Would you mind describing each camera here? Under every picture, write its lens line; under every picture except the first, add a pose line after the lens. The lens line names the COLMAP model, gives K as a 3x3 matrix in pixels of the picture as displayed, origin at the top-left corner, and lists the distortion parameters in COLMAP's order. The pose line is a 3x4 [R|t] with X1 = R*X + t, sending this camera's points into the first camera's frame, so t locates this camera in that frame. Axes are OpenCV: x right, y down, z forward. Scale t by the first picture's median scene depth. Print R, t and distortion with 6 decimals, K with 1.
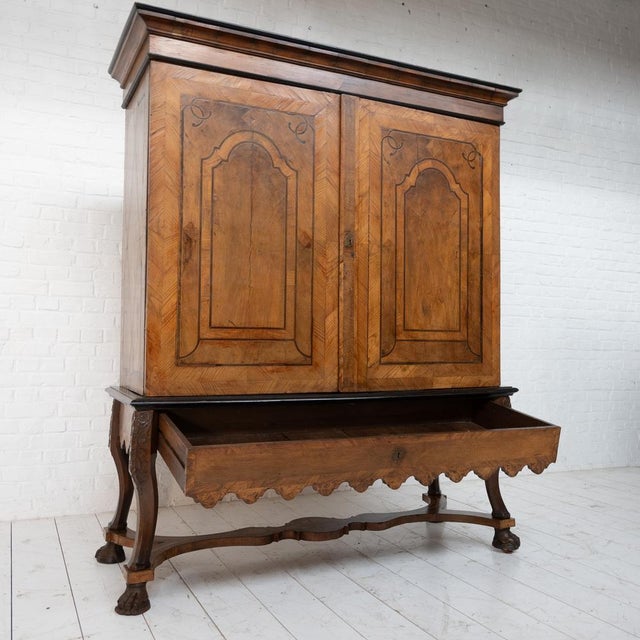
lens RADIAL K [[660.8, 0, 316.9], [0, 660.8, 321.9], [0, 0, 1]] dist [-0.000272, 0.000000]
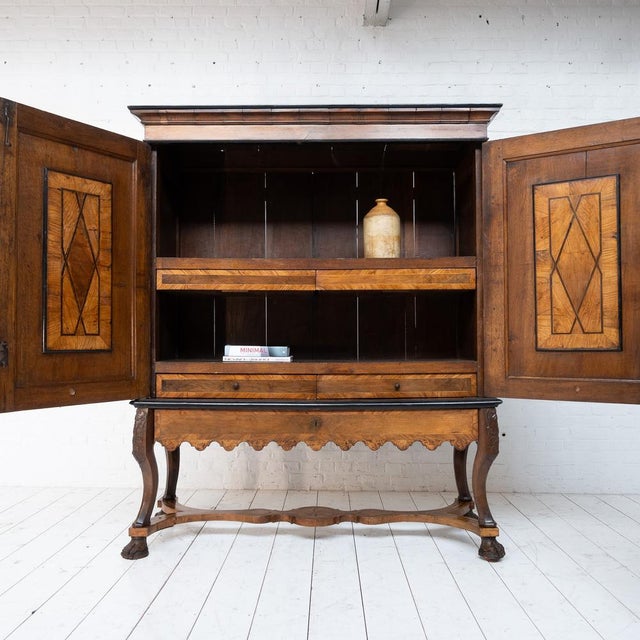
lens RADIAL K [[660.8, 0, 315.5], [0, 660.8, 319.8], [0, 0, 1]] dist [-0.000272, 0.000000]
pose [[0.897173, -0.023446, -0.441056, 0.571187], [0.022405, 0.999720, -0.007570, -0.024054], [0.441110, -0.003090, 0.897448, -0.039190]]
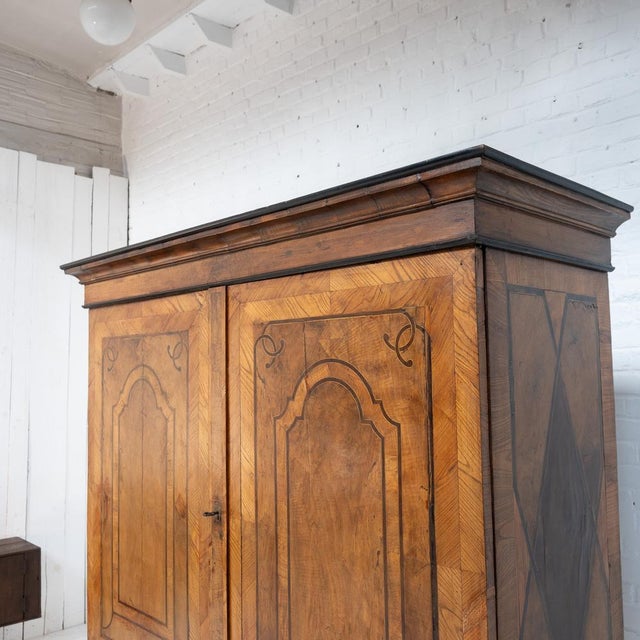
lens RADIAL K [[684.3, 0, 319.2], [0, 684.3, 325.3], [0, 0, 1]] dist [-0.002684, 0.000000]
pose [[0.313283, -0.075065, -0.946688, 0.747792], [0.047538, 0.996861, -0.063312, -0.265571], [0.948469, -0.025169, 0.315868, 0.911082]]
